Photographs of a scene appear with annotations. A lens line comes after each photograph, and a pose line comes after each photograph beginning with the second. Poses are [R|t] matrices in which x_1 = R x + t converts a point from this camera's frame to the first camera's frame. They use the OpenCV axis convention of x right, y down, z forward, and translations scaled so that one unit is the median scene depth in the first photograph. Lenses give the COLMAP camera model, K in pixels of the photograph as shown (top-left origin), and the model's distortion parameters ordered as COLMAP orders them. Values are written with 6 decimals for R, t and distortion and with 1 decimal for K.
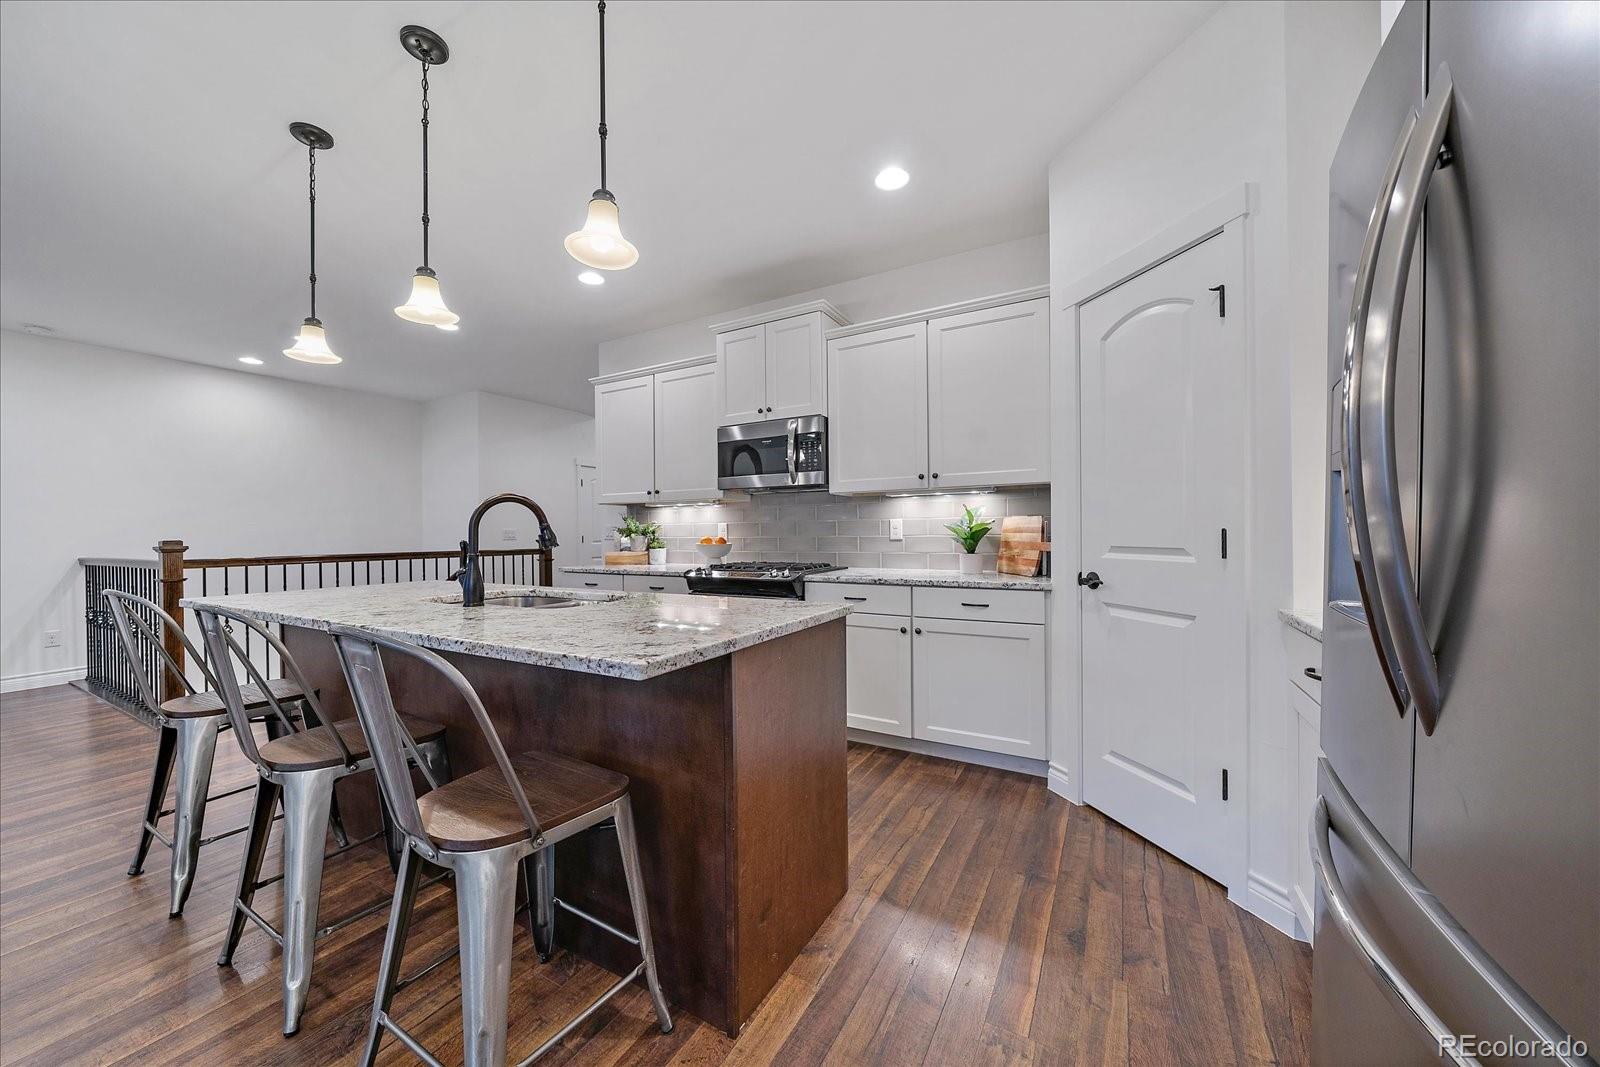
lens RADIAL K [[571.4, 0, 792.7], [0, 571.4, 535.2], [0, 0, 1]] dist [0.000741, -0.000032]
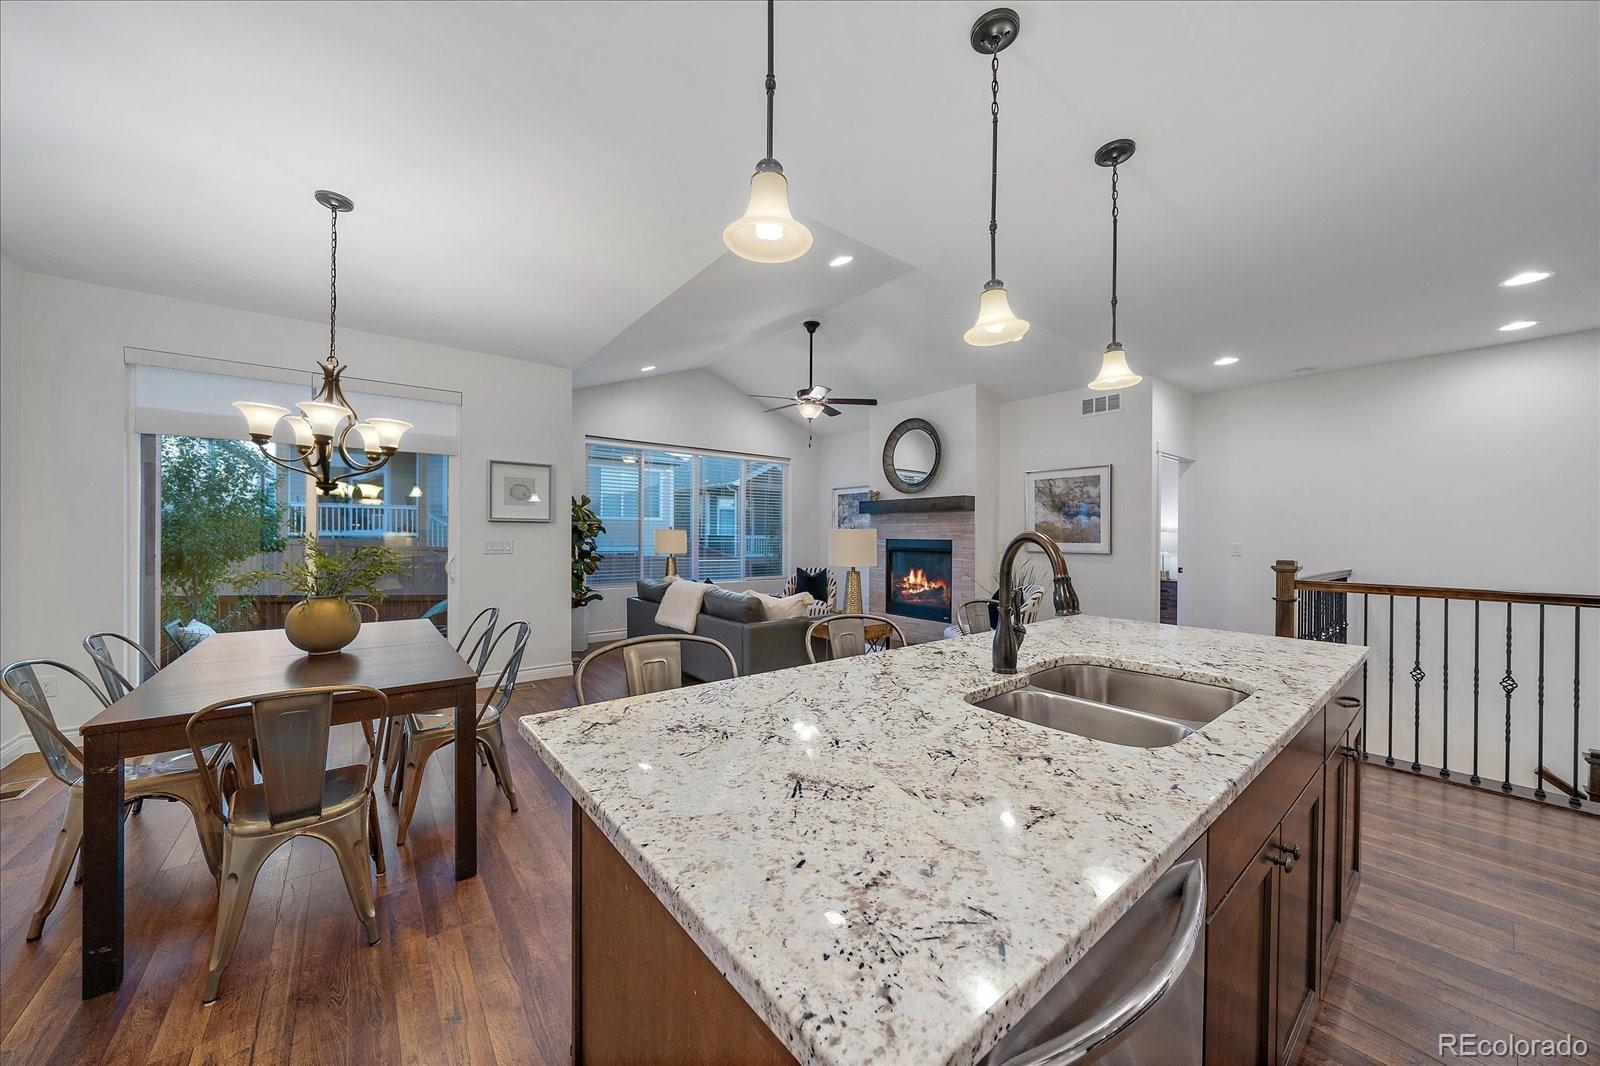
lens RADIAL K [[554.4, 0, 790.7], [0, 554.4, 539.5], [0, 0, 1]] dist [-0.007601, -0.000101]
pose [[-0.372248, 0.017115, -0.927975, 0.167254], [-0.005136, 0.999777, 0.020499, -0.048562], [0.928119, 0.012397, -0.372077, 0.615621]]
